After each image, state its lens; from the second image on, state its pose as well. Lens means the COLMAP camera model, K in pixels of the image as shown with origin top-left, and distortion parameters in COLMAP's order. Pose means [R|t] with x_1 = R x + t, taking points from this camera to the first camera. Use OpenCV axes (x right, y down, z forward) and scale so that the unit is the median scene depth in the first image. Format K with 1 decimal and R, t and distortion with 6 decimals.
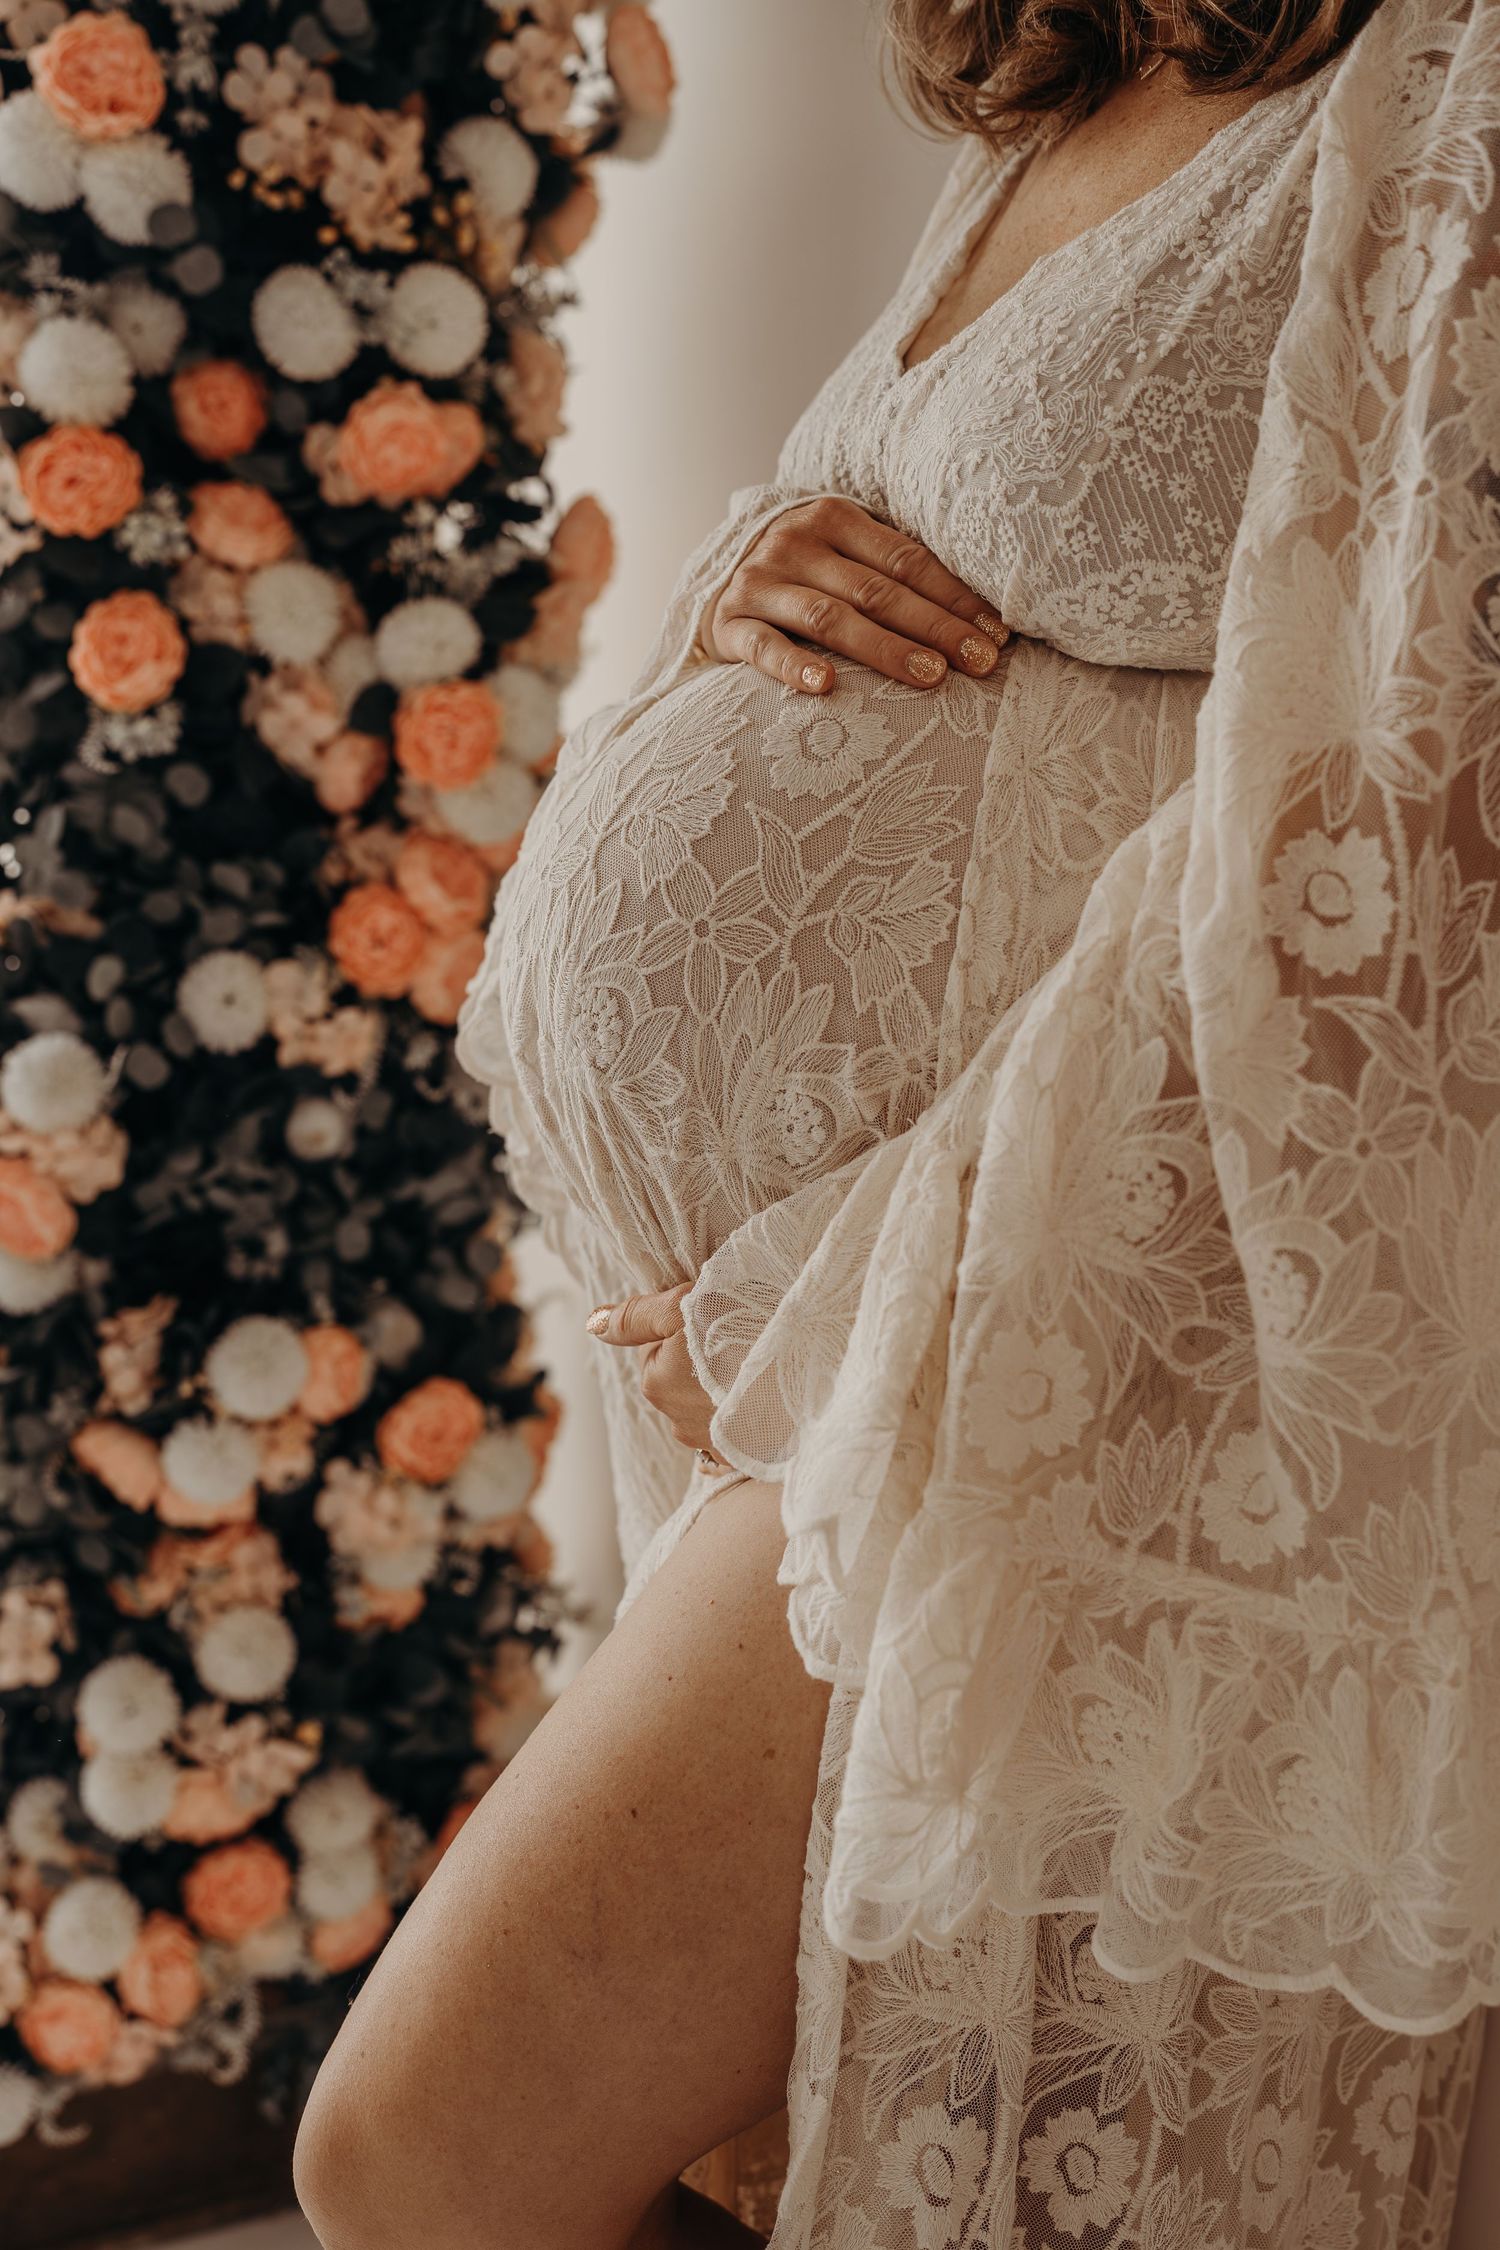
lens RADIAL K [[2308.1, 0, 750.0], [0, 2308.1, 1125.0], [0, 0, 1]] dist [-0.003545, 0.007538]
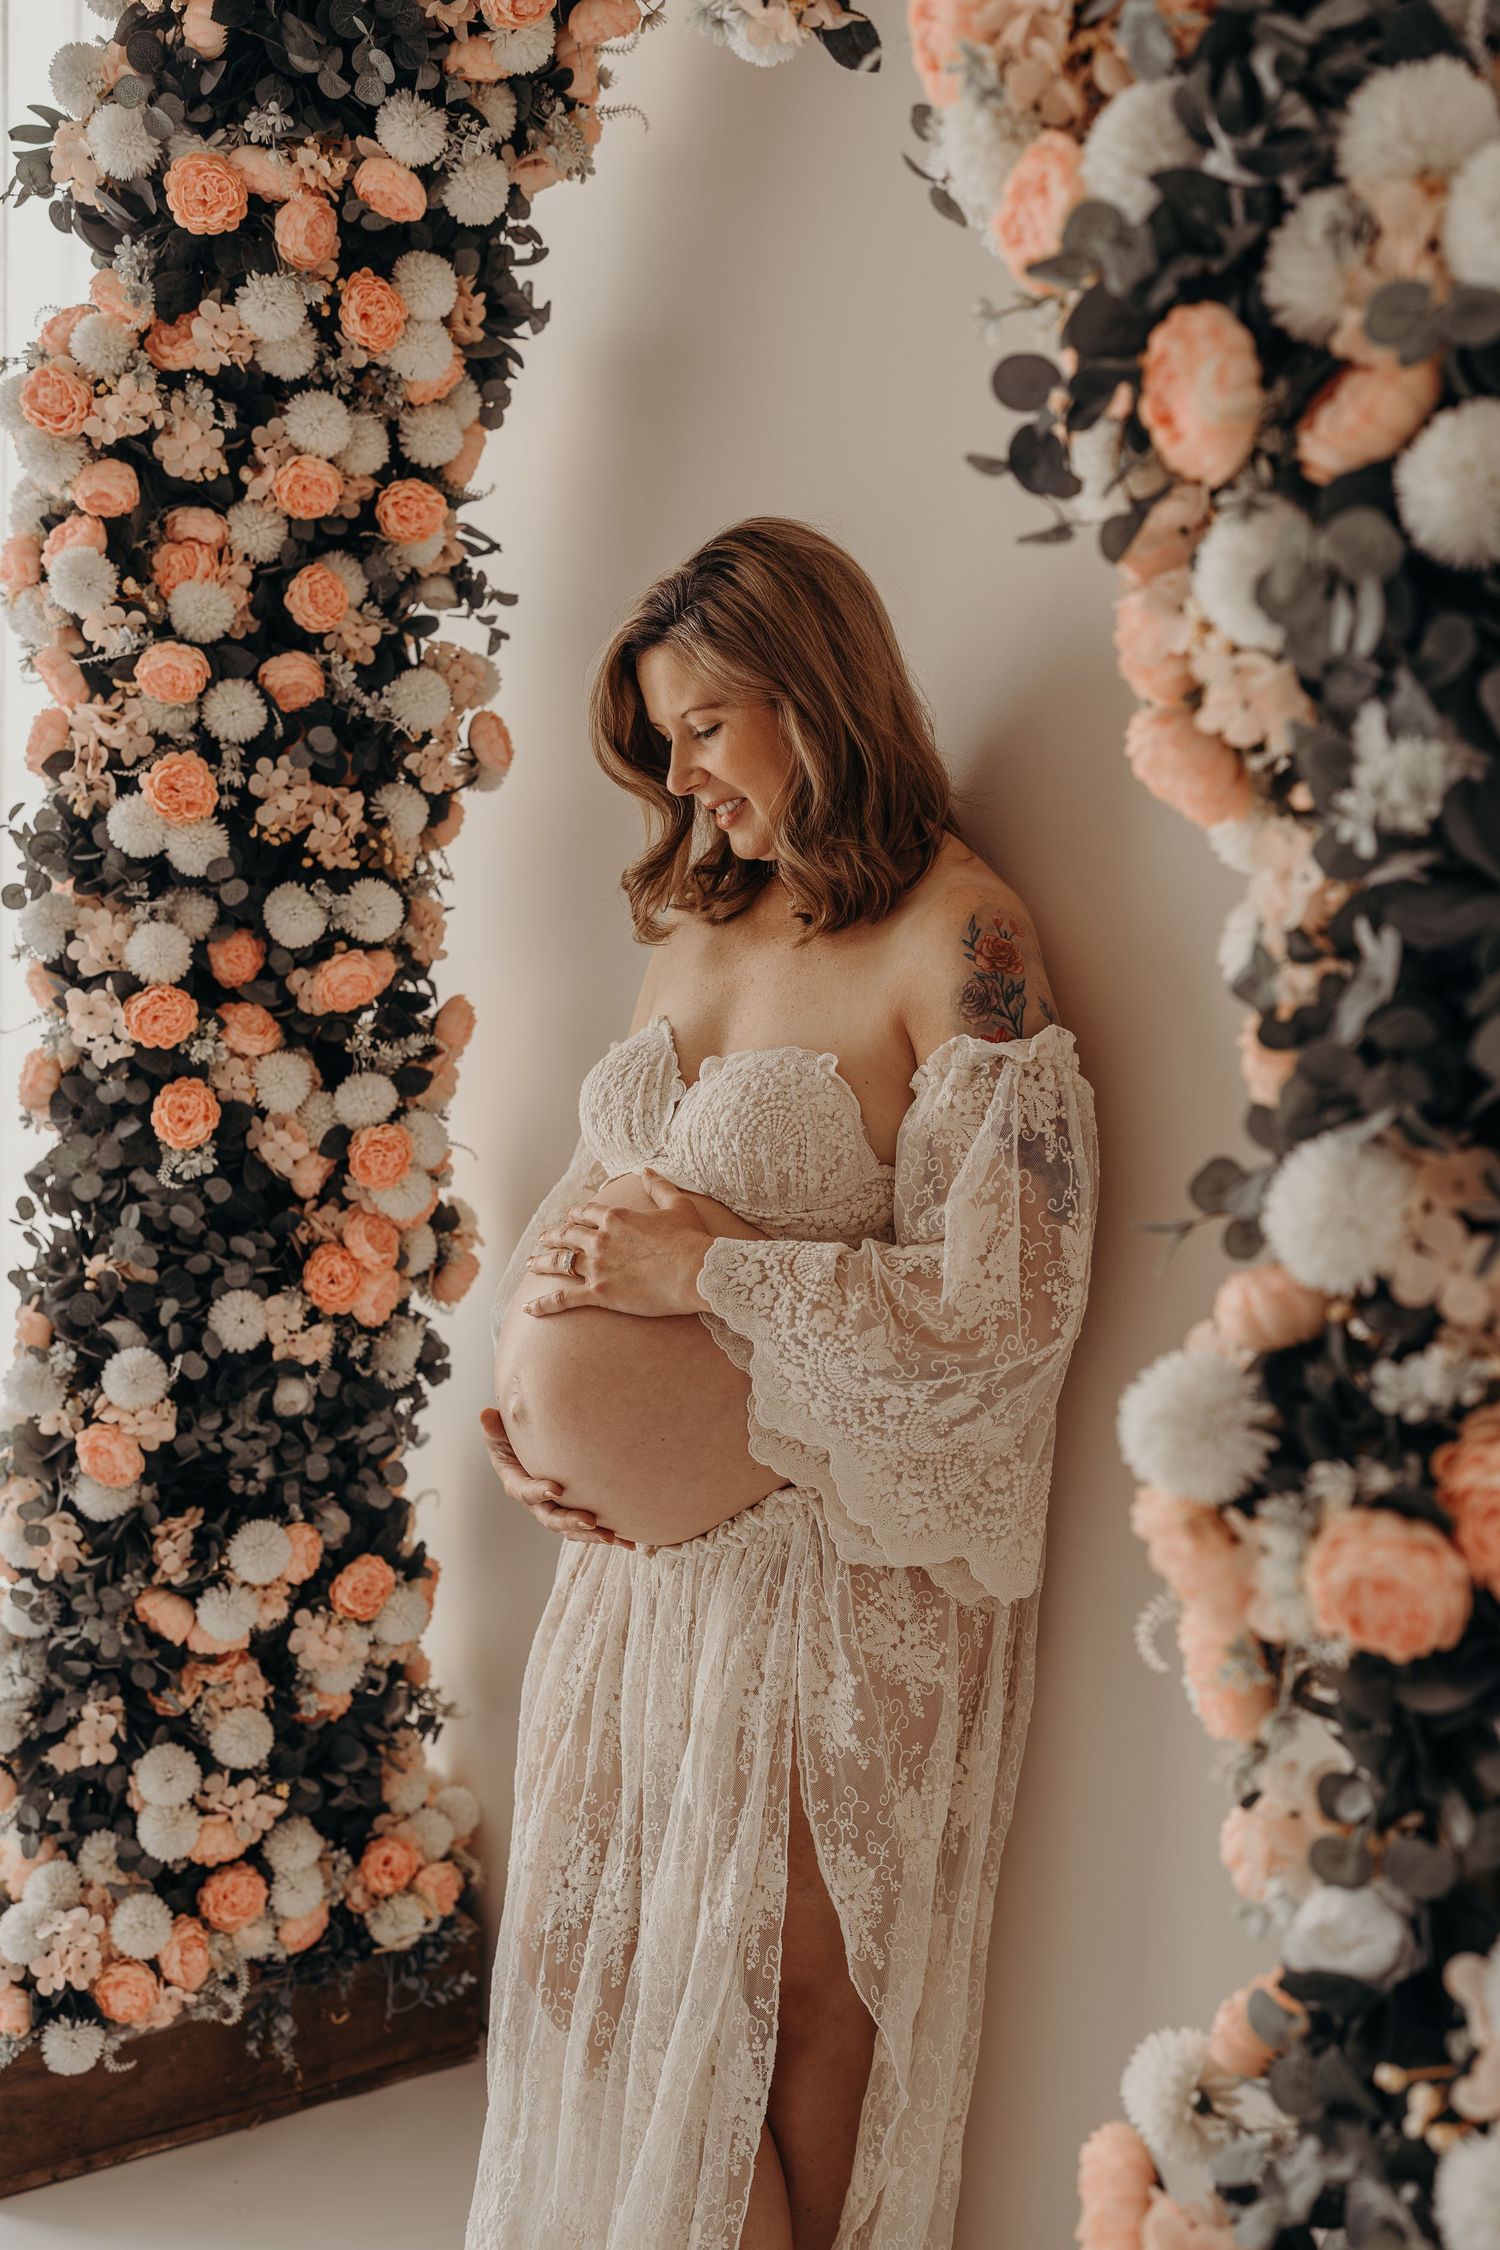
lens RADIAL K [[2308.1, 0, 750.0], [0, 2308.1, 1125.0], [0, 0, 1]] dist [-0.003545, 0.007538]
pose [[0.993379, -0.014582, 0.113955, -0.054106], [0.021401, 0.998037, -0.058852, -0.085397], [-0.112873, 0.060901, 0.991741, -0.618431]]
